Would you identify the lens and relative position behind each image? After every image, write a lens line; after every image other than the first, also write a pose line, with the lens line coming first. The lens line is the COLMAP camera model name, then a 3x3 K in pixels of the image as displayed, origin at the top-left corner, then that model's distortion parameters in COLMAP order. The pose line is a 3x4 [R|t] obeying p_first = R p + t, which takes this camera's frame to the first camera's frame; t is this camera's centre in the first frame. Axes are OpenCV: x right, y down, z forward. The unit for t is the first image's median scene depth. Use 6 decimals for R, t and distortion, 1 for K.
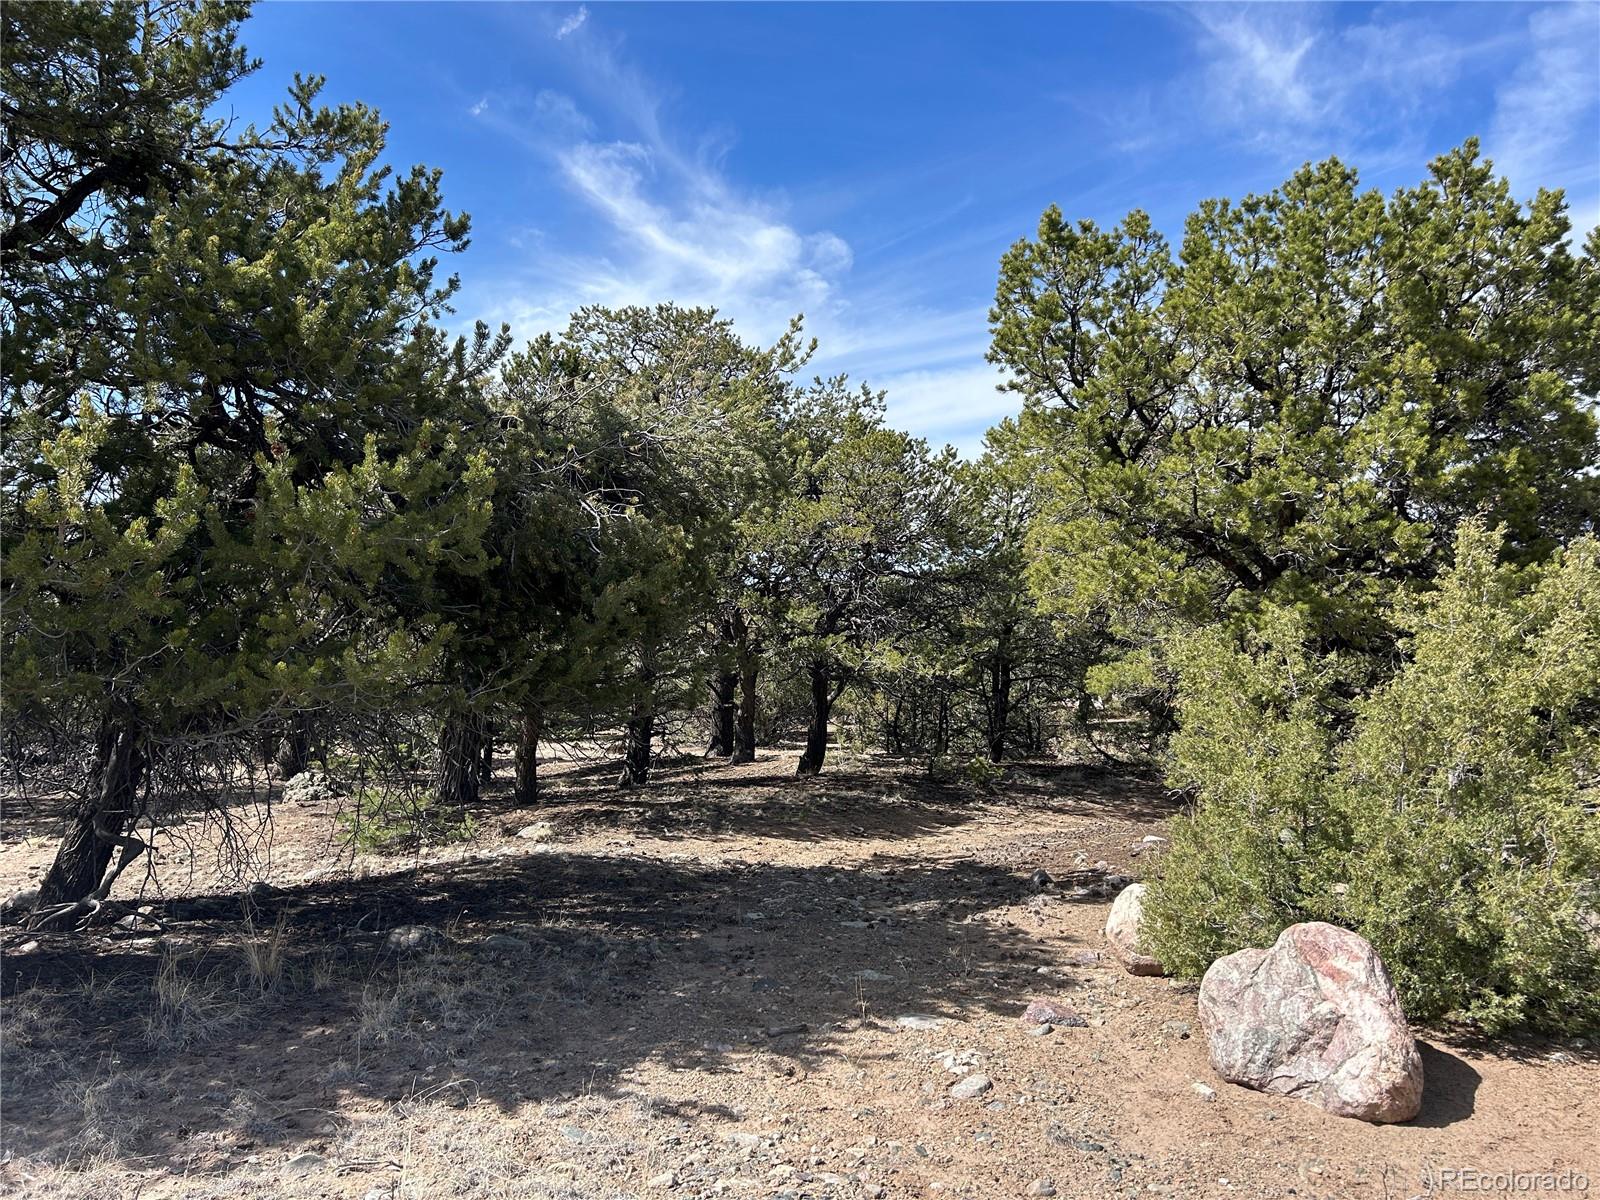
lens RADIAL K [[1204.7, 0, 807.1], [0, 1204.7, 601.5], [0, 0, 1]] dist [-0.007623, -0.003105]
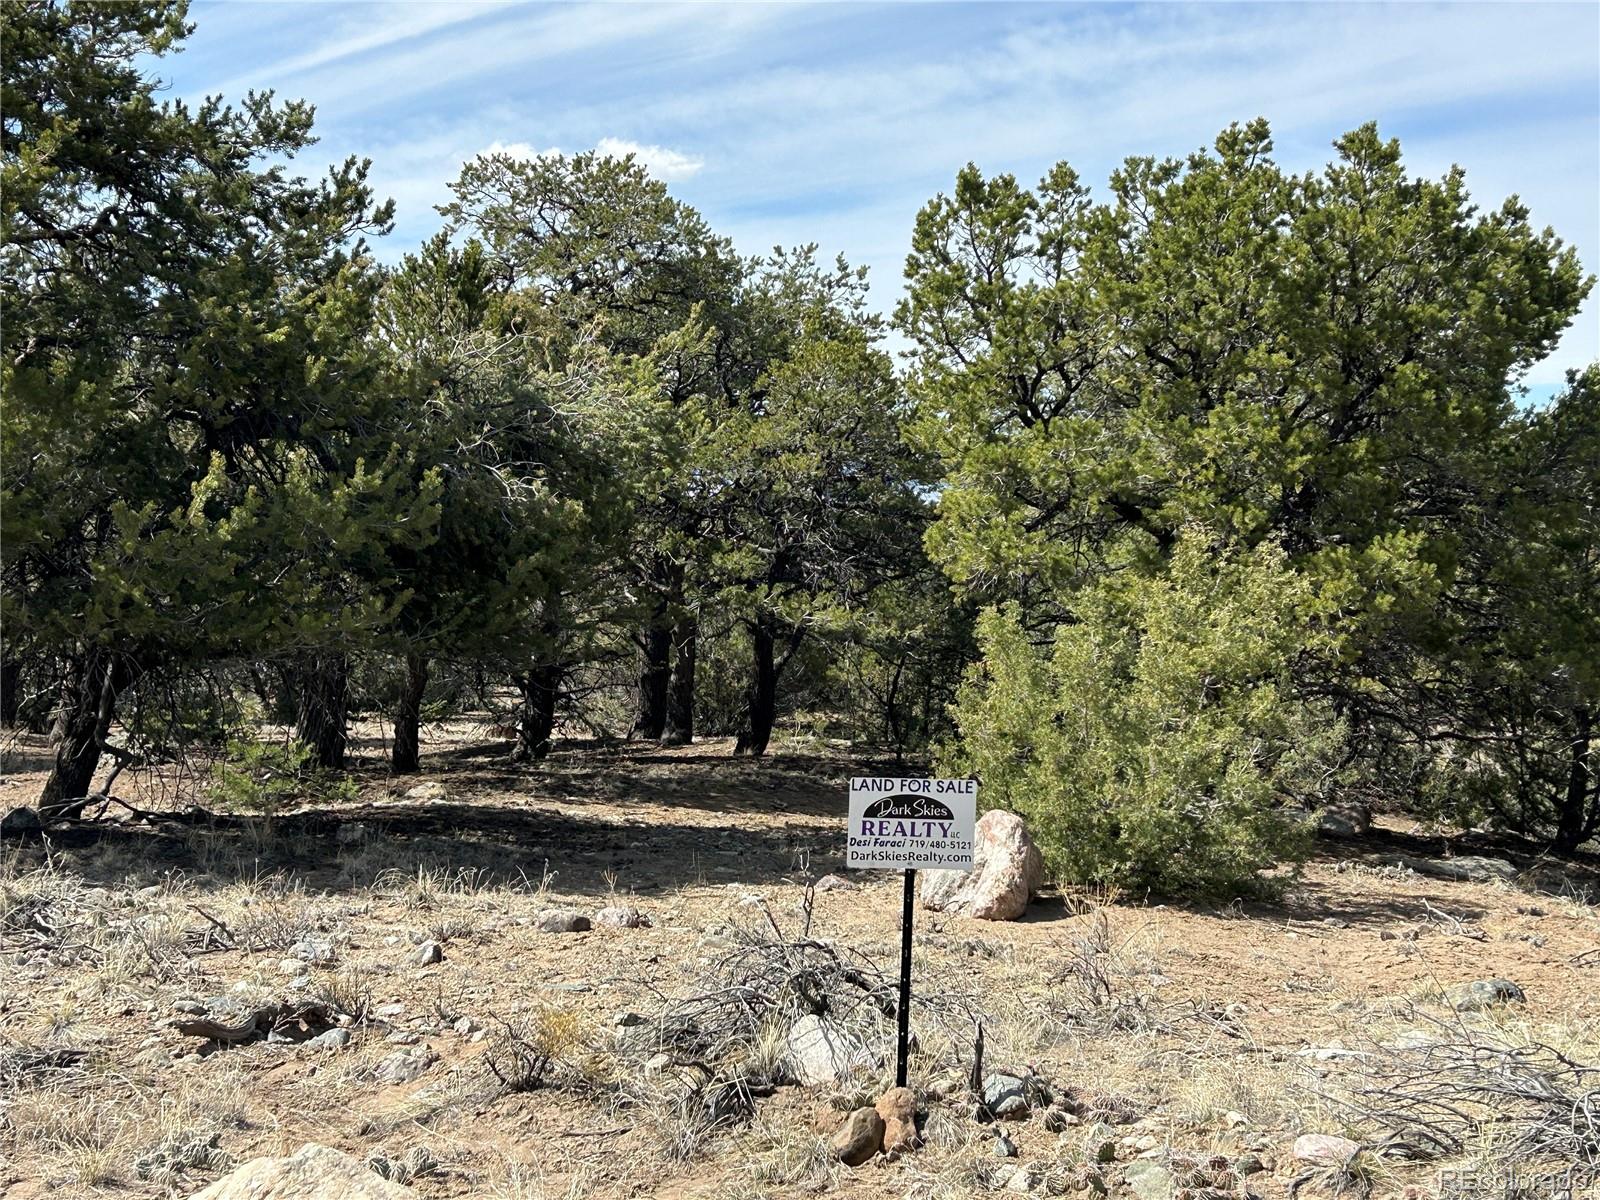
lens RADIAL K [[2293.8, 0, 797.1], [0, 2293.8, 600.2], [0, 0, 1]] dist [0.028390, 0.000000]
pose [[0.999263, 0.027529, -0.026758, 0.093144], [-0.026190, 0.998446, 0.049180, -0.045745], [0.028071, -0.048443, 0.998431, -0.678592]]
